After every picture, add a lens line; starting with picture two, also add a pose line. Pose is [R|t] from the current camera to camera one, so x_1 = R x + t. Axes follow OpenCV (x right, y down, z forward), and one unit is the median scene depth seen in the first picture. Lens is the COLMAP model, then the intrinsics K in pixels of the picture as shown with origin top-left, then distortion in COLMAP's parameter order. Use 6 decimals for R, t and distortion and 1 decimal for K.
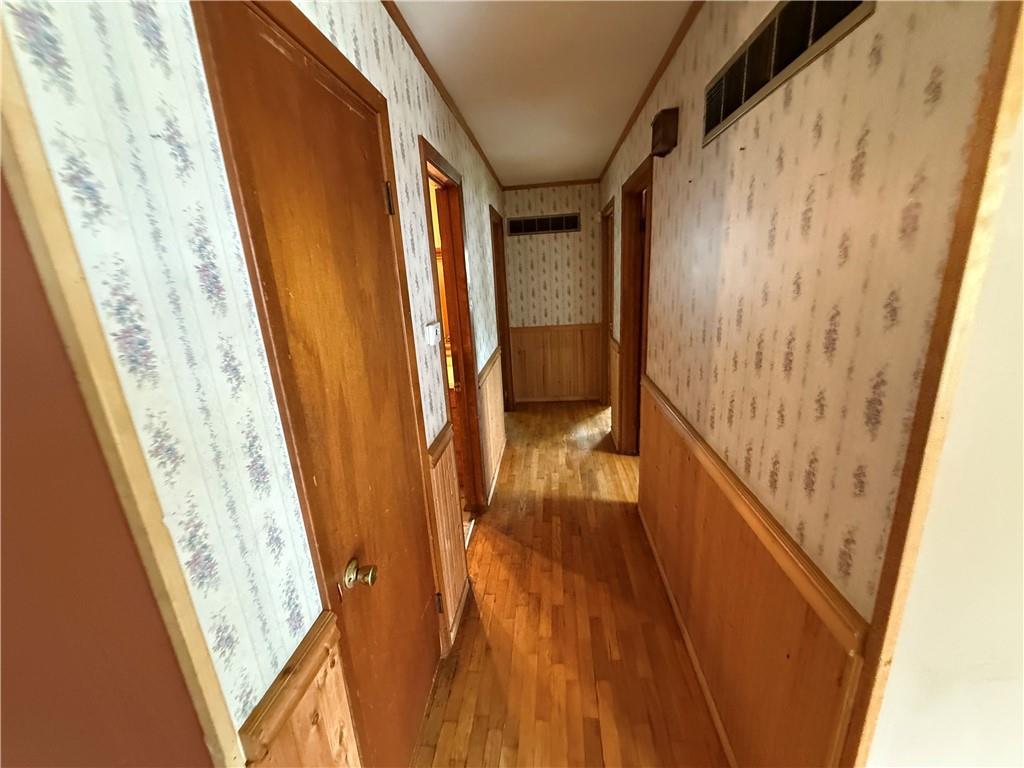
lens RADIAL K [[408.0, 0, 512.2], [0, 408.0, 380.4], [0, 0, 1]] dist [-0.000210, -0.000178]
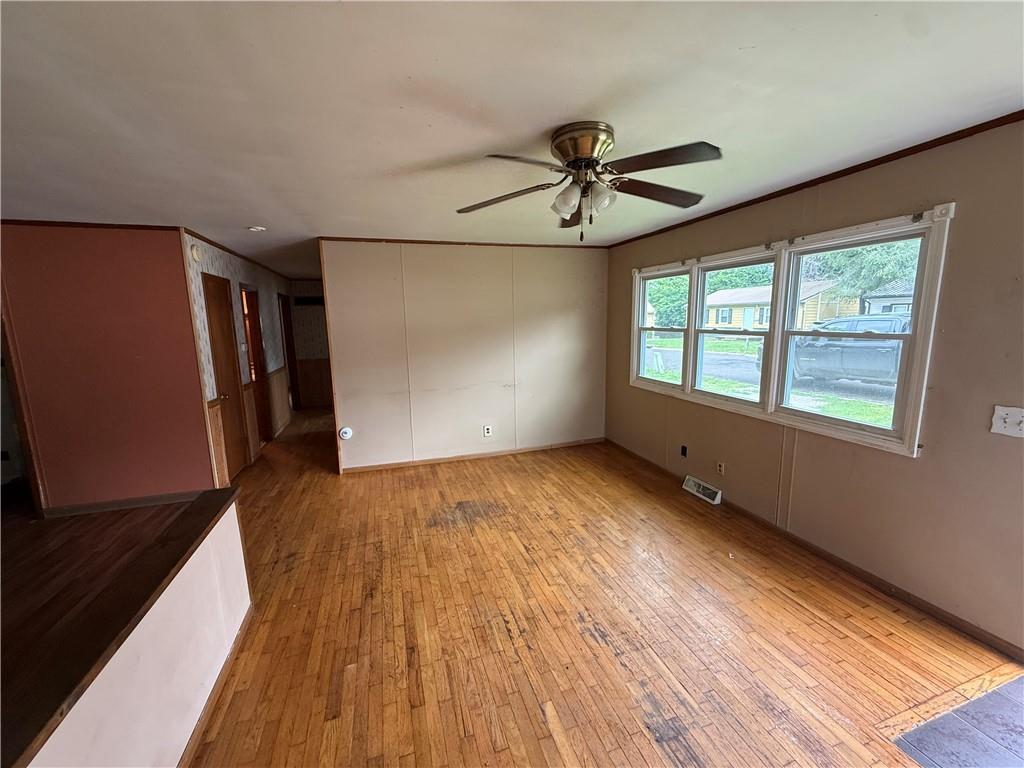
lens RADIAL K [[408.0, 0, 513.6], [0, 408.0, 385.2], [0, 0, 1]] dist [-0.000210, -0.000178]
pose [[0.919675, -0.022031, 0.392061, 0.229400], [0.068498, 0.992118, -0.104929, 0.316612], [-0.386659, 0.123356, 0.913936, -1.275392]]
